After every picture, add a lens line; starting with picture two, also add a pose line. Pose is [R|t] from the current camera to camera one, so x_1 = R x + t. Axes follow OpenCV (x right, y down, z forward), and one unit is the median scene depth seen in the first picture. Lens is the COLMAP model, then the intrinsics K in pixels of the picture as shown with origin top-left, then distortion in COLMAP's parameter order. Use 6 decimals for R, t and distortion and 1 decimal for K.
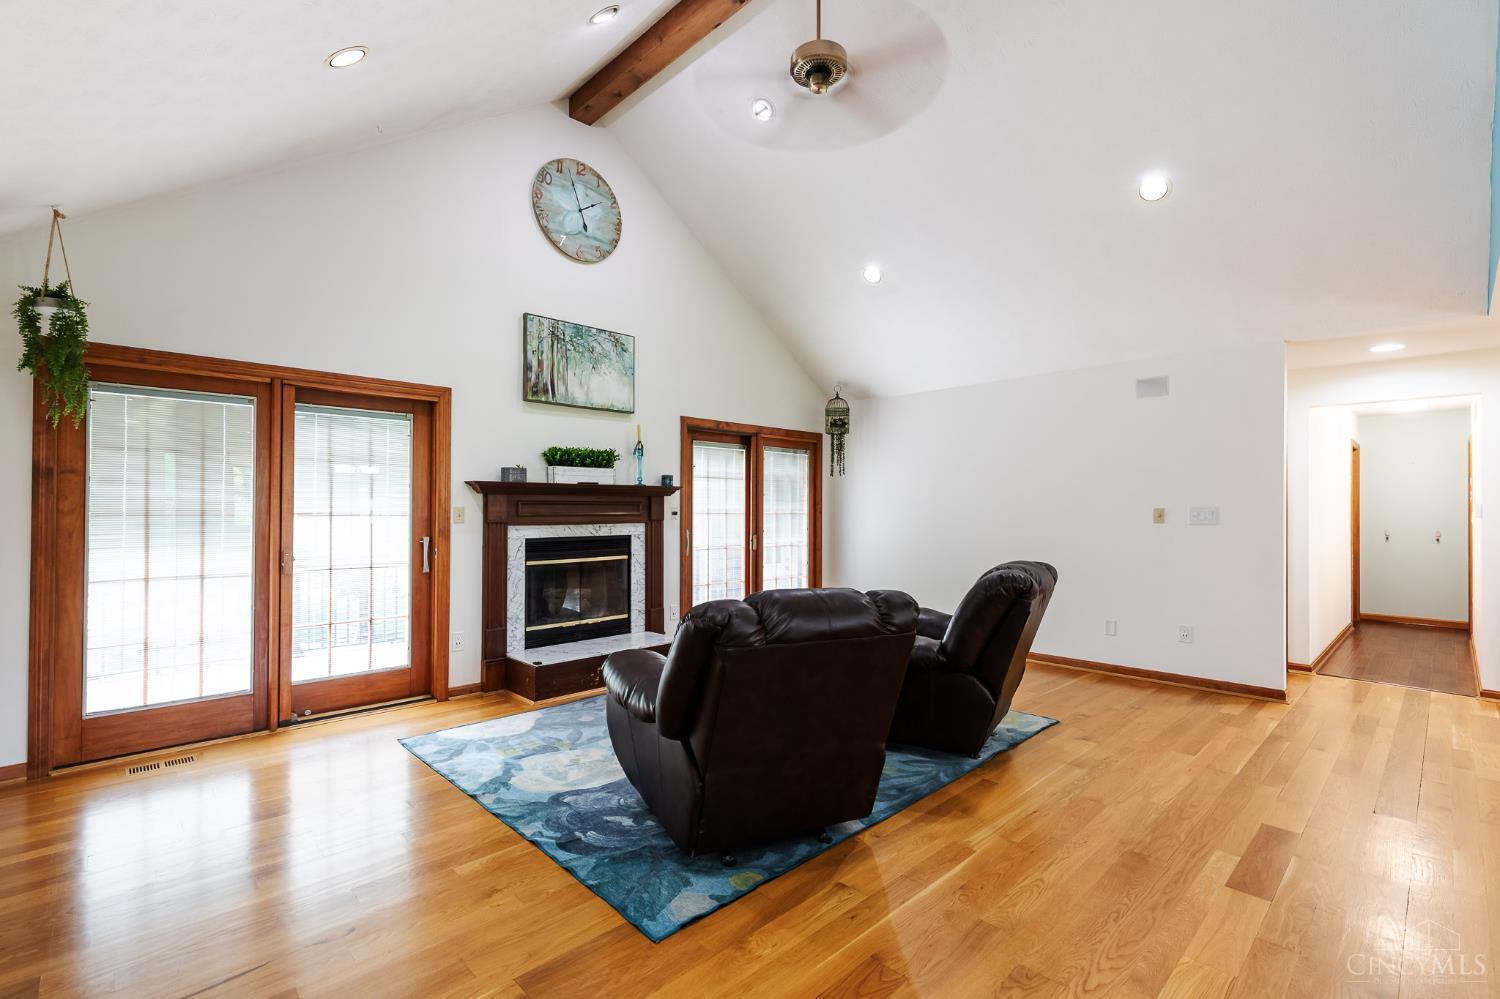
lens RADIAL K [[680.0, 0, 744.2], [0, 680.0, 499.5], [0, 0, 1]] dist [-0.000187, 0.000377]
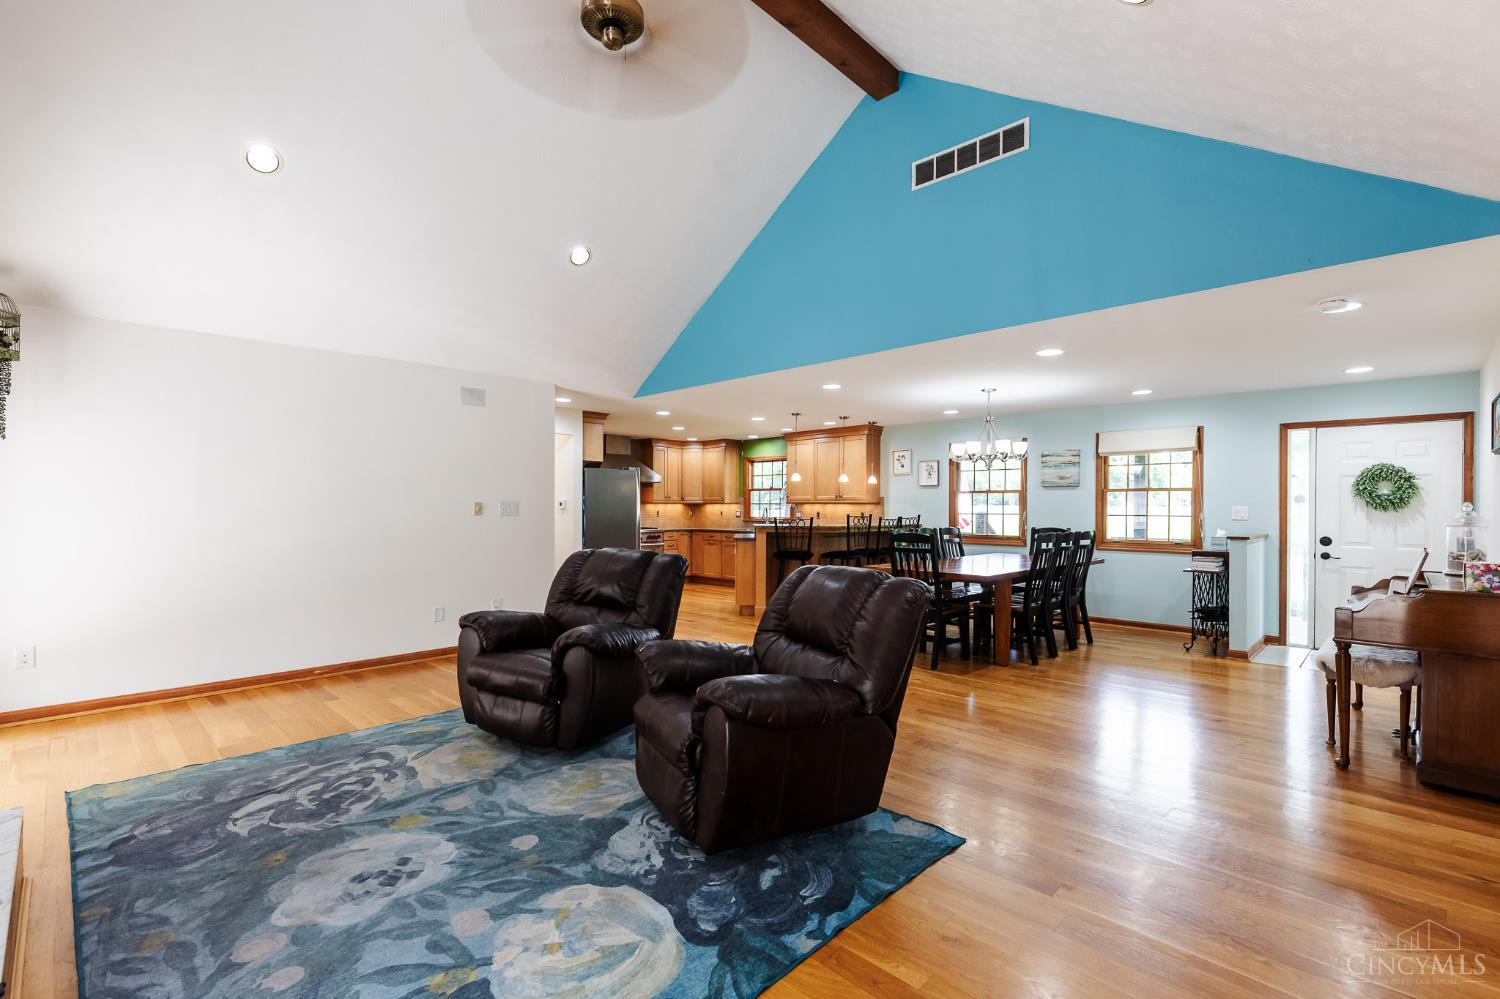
lens RADIAL K [[680.0, 0, 743.1], [0, 680.0, 502.5], [0, 0, 1]] dist [-0.000187, 0.000377]
pose [[-0.044842, 0.000097, 0.998994, -0.647145], [-0.017350, 0.999849, -0.000876, 0.007388], [-0.998843, -0.017372, -0.044834, 0.684933]]
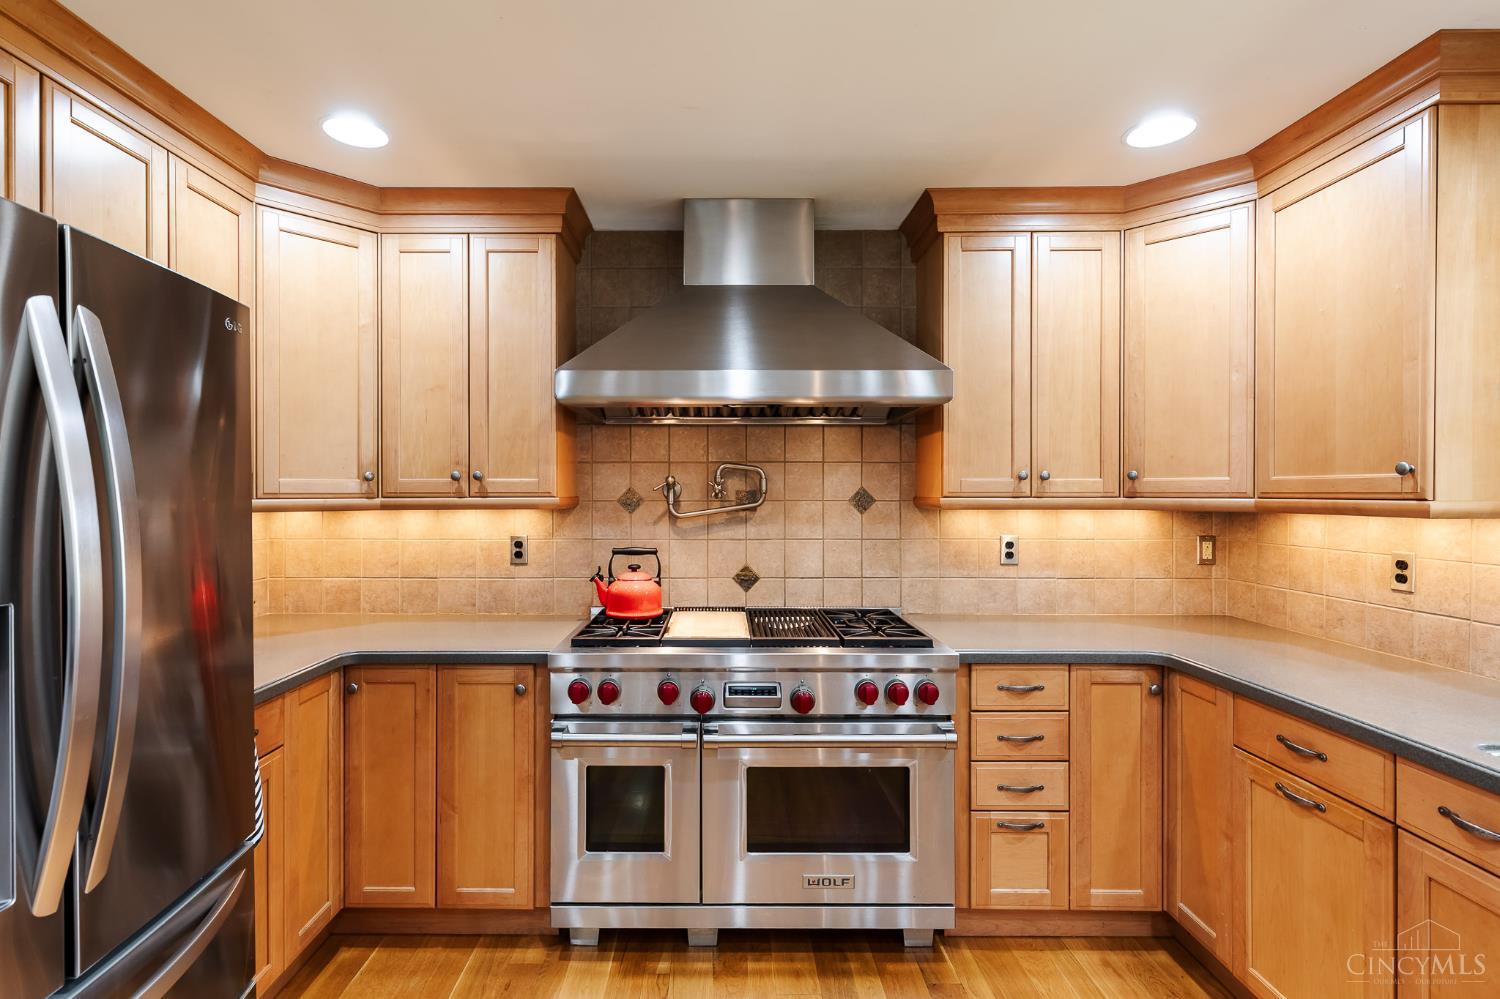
lens RADIAL K [[680.0, 0, 750.7], [0, 680.0, 492.3], [0, 0, 1]] dist [-0.000187, 0.000377]
pose [[0.671855, -0.007414, 0.740646, 1.369436], [-0.004346, 0.999893, 0.013952, -0.004765], [-0.740670, -0.012593, 0.671751, 0.666121]]
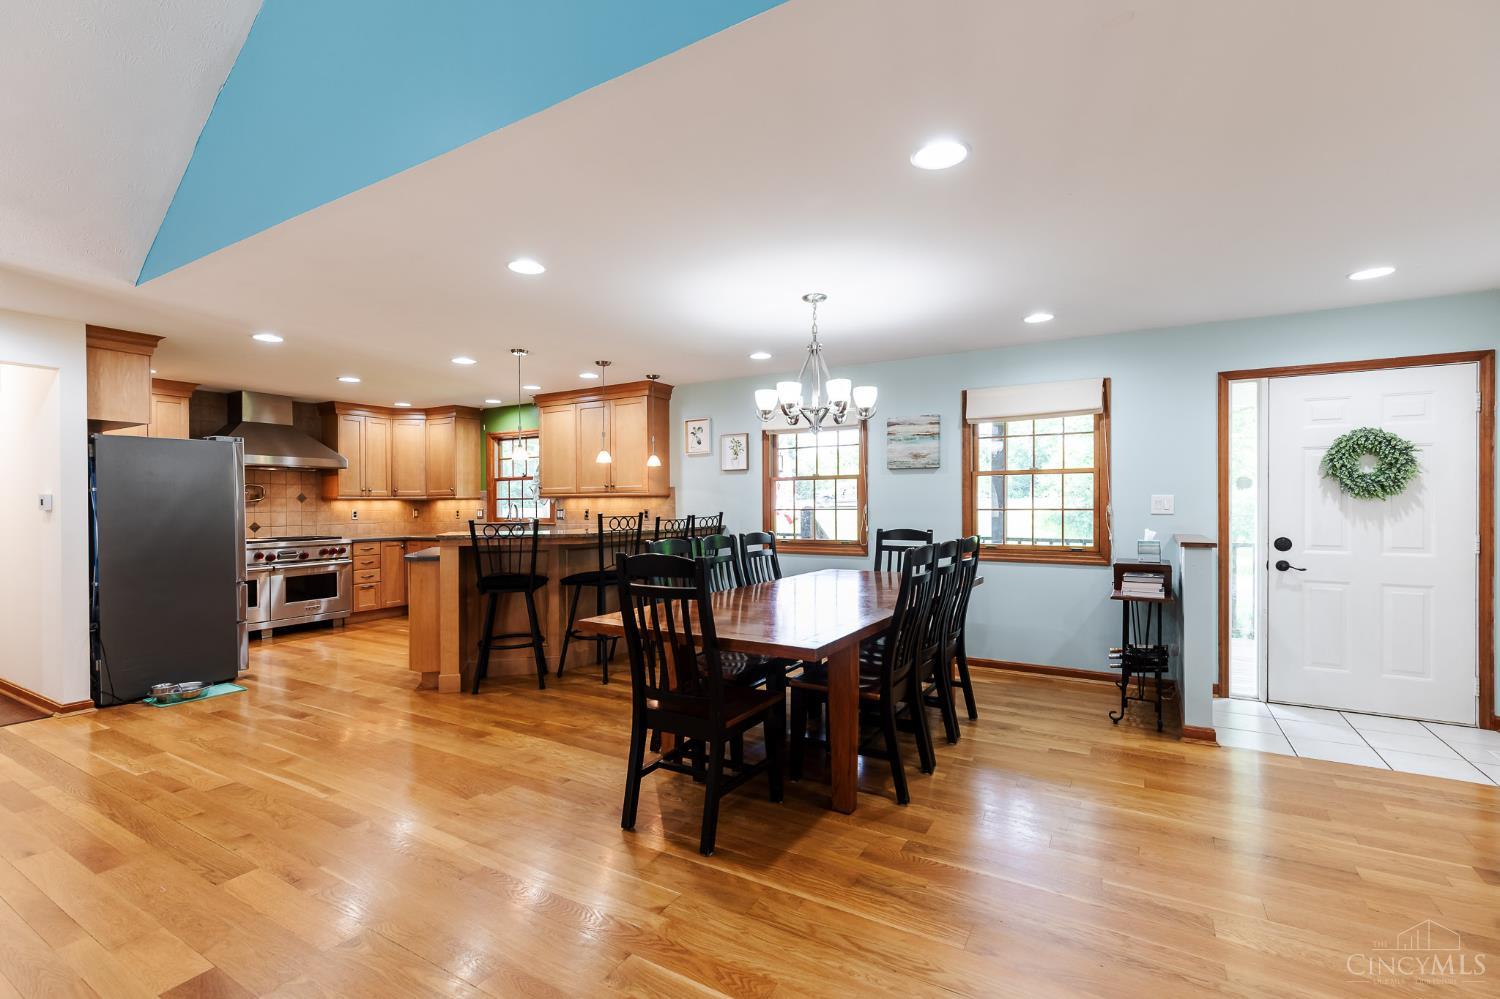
lens RADIAL K [[680.0, 0, 747.7], [0, 680.0, 505.2], [0, 0, 1]] dist [-0.000187, 0.000377]
pose [[-0.284651, -0.009681, 0.958582, -0.016159], [-0.005996, 0.999947, 0.008319, 0.007204], [-0.958613, -0.003380, -0.284694, 0.421334]]
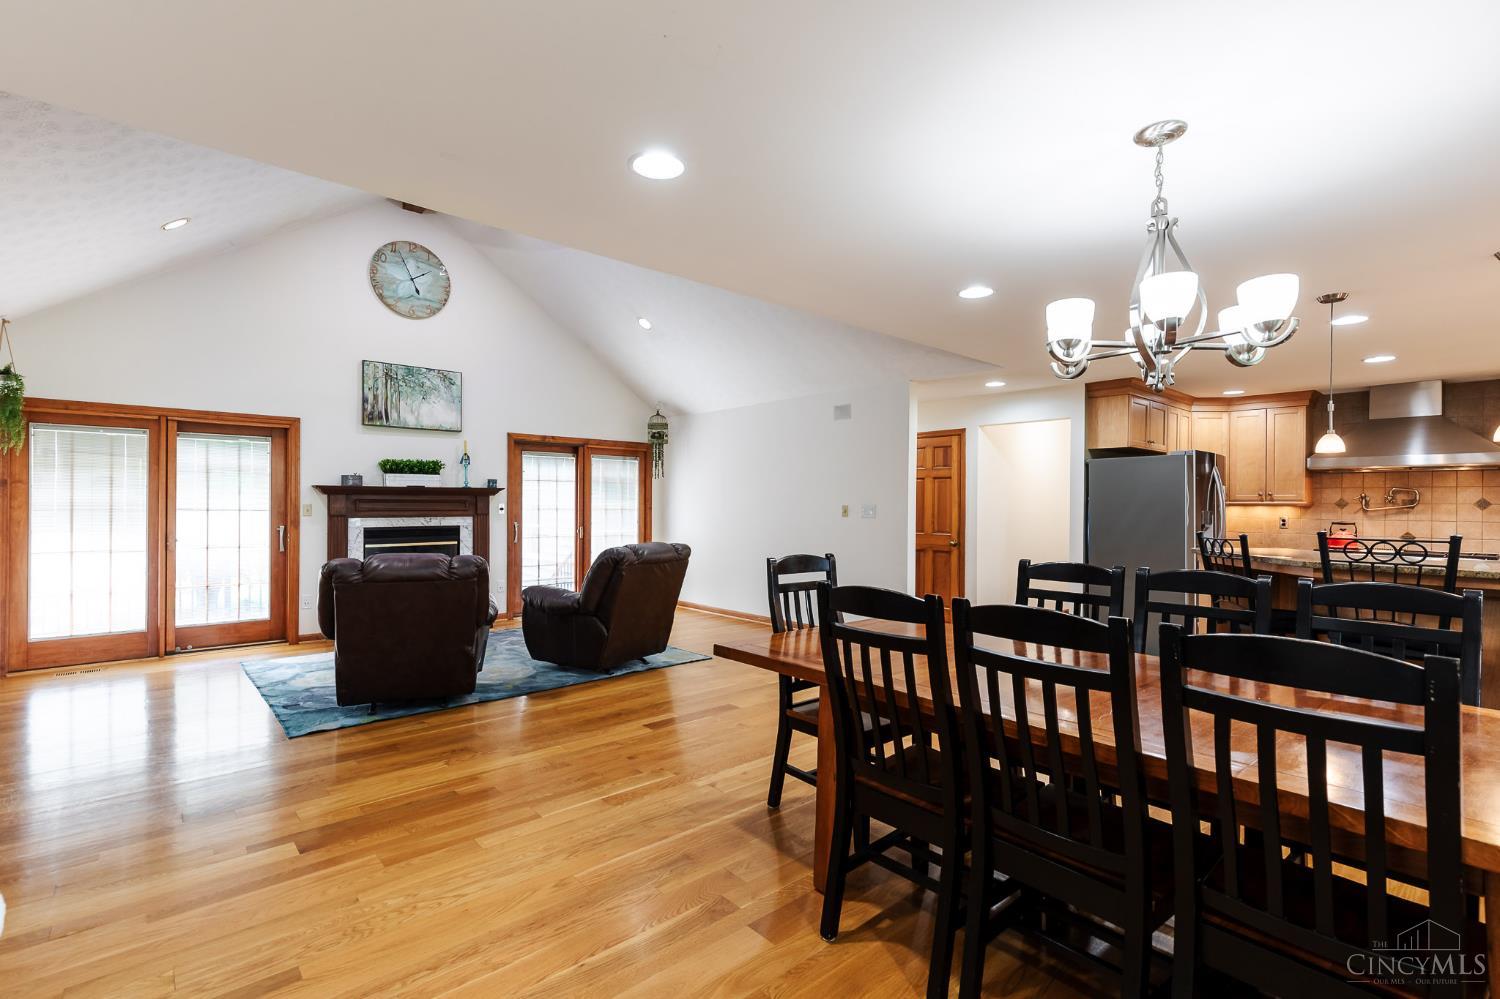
lens RADIAL K [[680.0, 0, 722.7], [0, 680.0, 499.5], [0, 0, 1]] dist [-0.000187, 0.000377]
pose [[0.999178, 0.000103, -0.040540, 0.488544], [0.000129, 0.999984, 0.005736, -0.006408], [0.040540, -0.005736, 0.999161, -0.349760]]
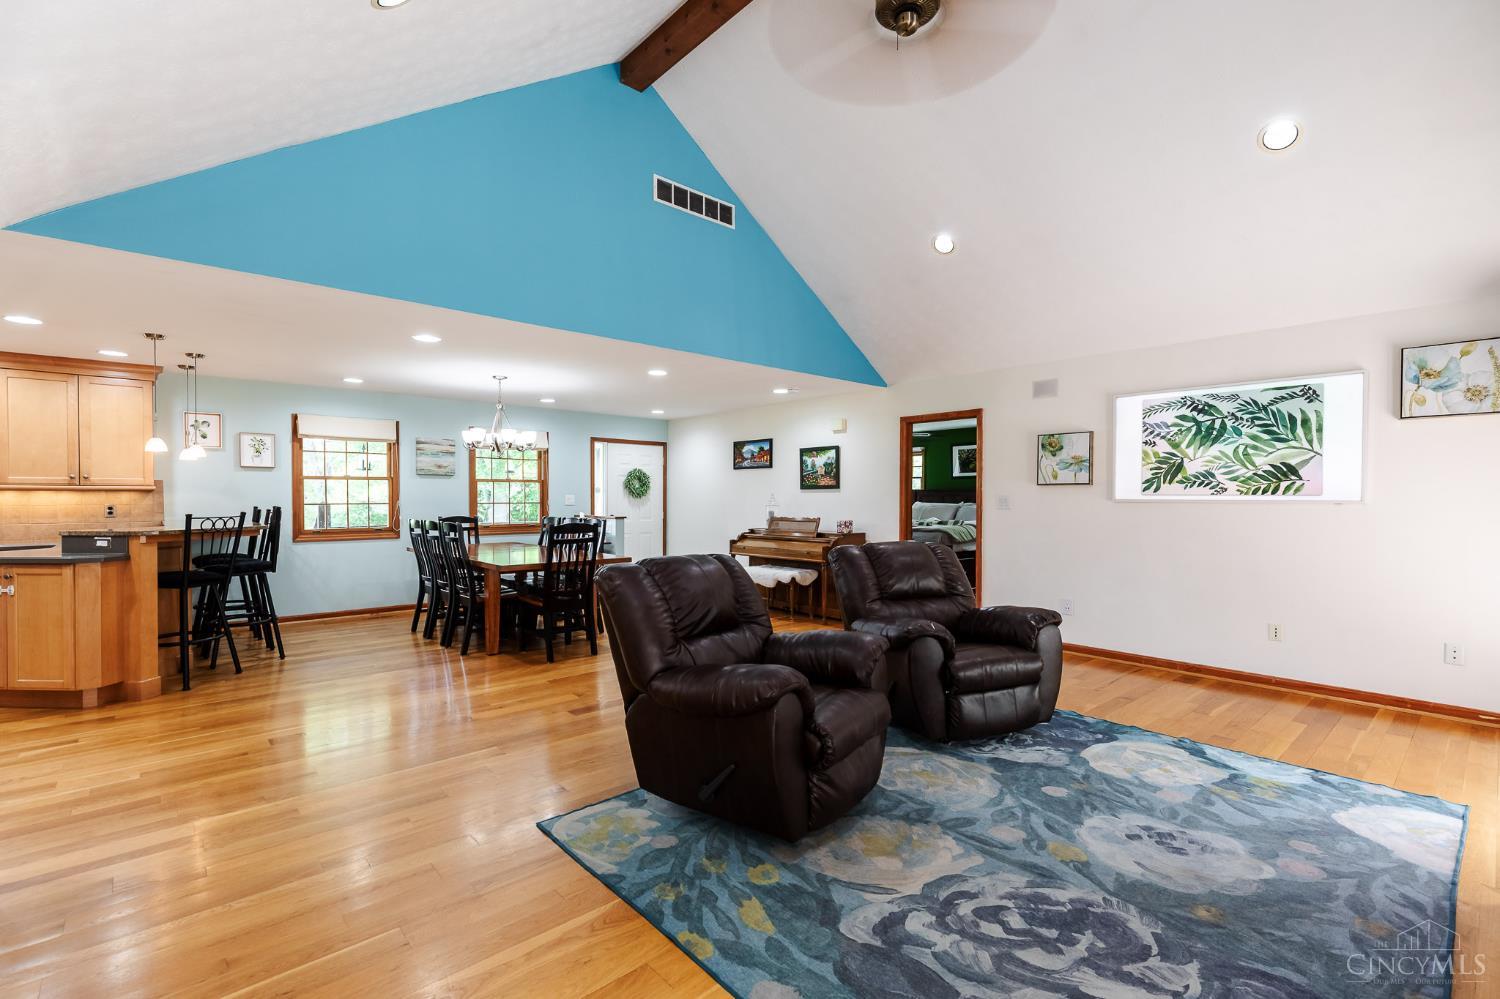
lens RADIAL K [[680.0, 0, 738.7], [0, 680.0, 504.1], [0, 0, 1]] dist [-0.000187, 0.000377]
pose [[-0.999831, -0.008481, 0.016326, 0.253248], [-0.008501, 0.999963, -0.001164, 0.020514], [-0.016315, -0.001303, -0.999866, 1.524027]]
